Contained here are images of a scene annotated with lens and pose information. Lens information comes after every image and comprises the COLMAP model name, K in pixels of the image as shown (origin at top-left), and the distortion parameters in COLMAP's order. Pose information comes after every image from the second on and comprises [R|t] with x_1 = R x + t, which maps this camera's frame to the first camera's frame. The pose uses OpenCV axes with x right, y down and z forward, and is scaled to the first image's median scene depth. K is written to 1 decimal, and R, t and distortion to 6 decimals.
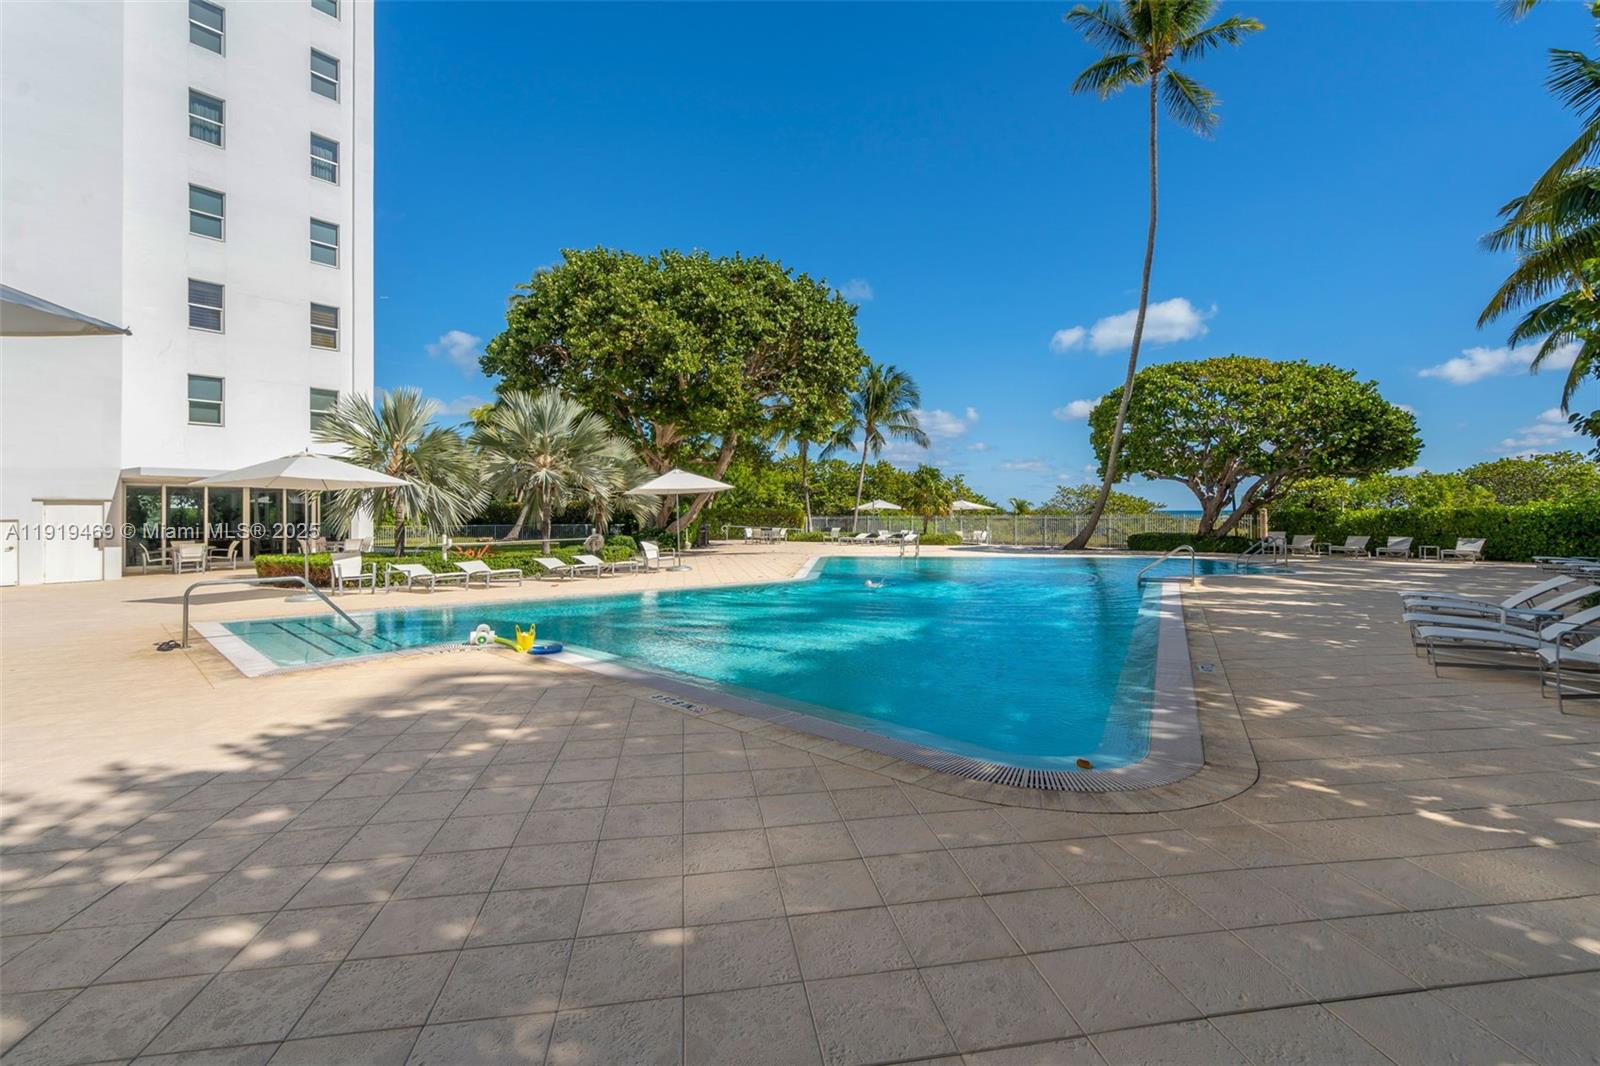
lens RADIAL K [[749.4, 0, 800.4], [0, 749.4, 543.6], [0, 0, 1]] dist [0.000736, 0.000258]
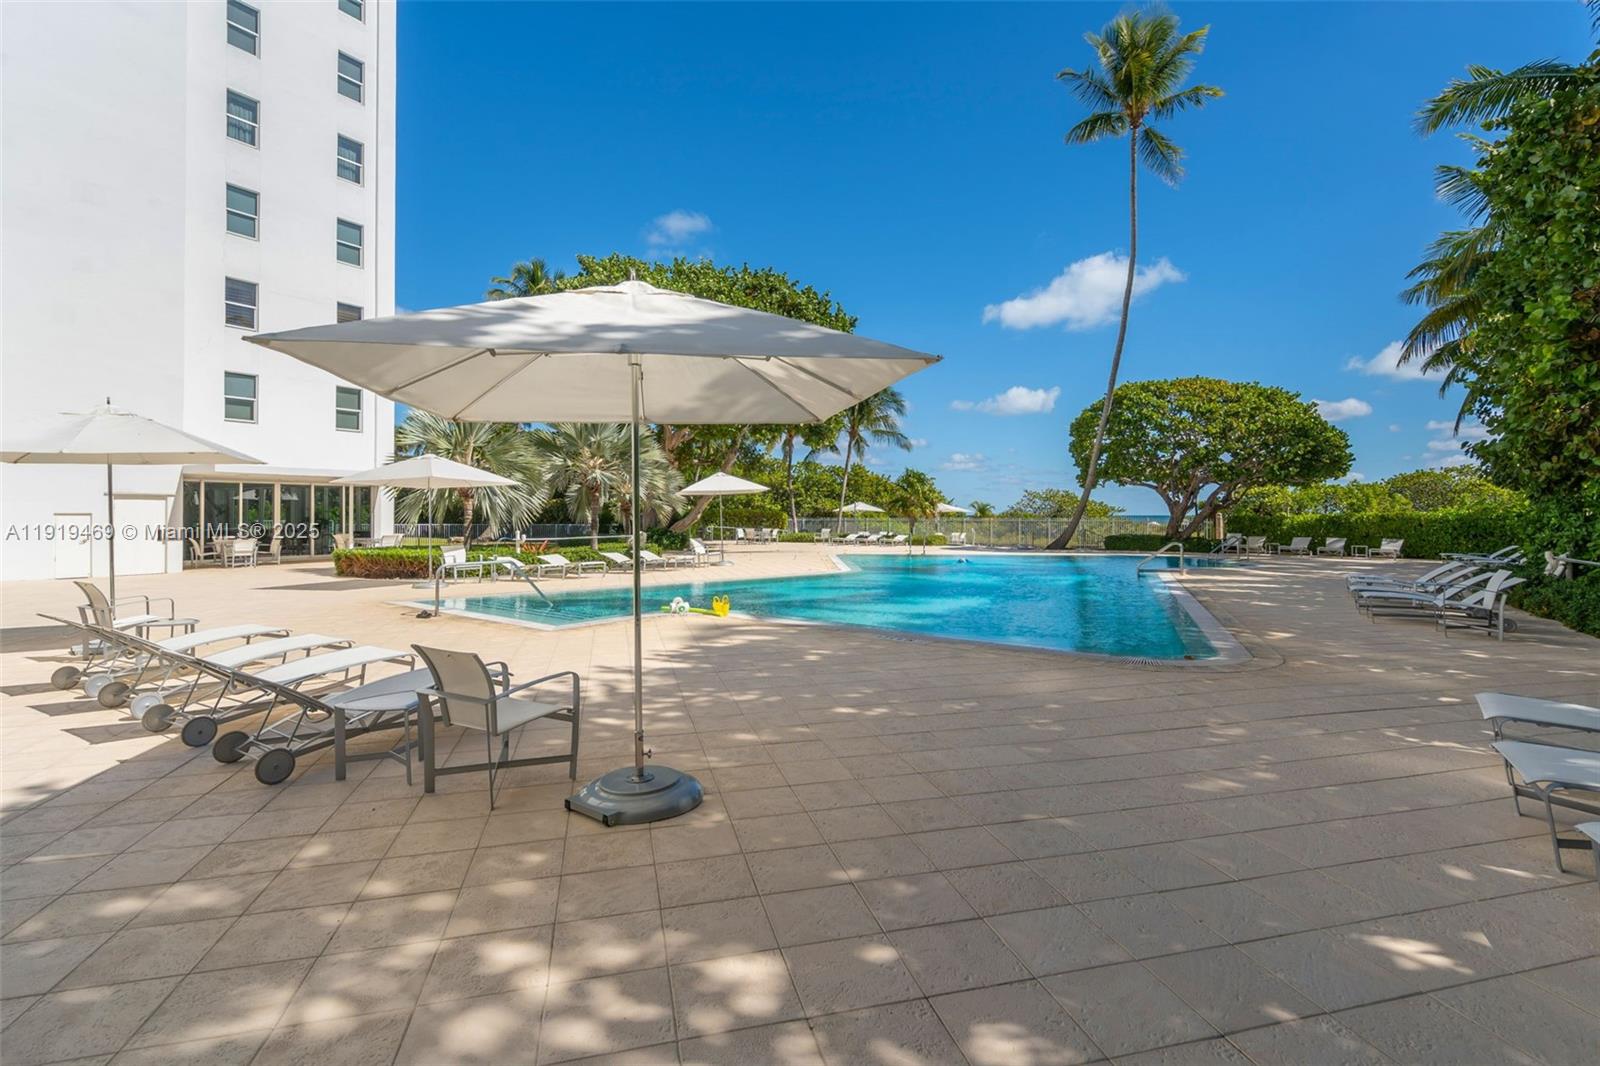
lens RADIAL K [[798.1, 0, 817.7], [0, 798.1, 537.1], [0, 0, 1]] dist [0.002650, 0.001122]
pose [[0.994221, 0.004038, 0.107278, -0.118958], [-0.002517, 0.999894, -0.014308, 0.008937], [-0.107324, 0.013955, 0.994126, -0.130059]]
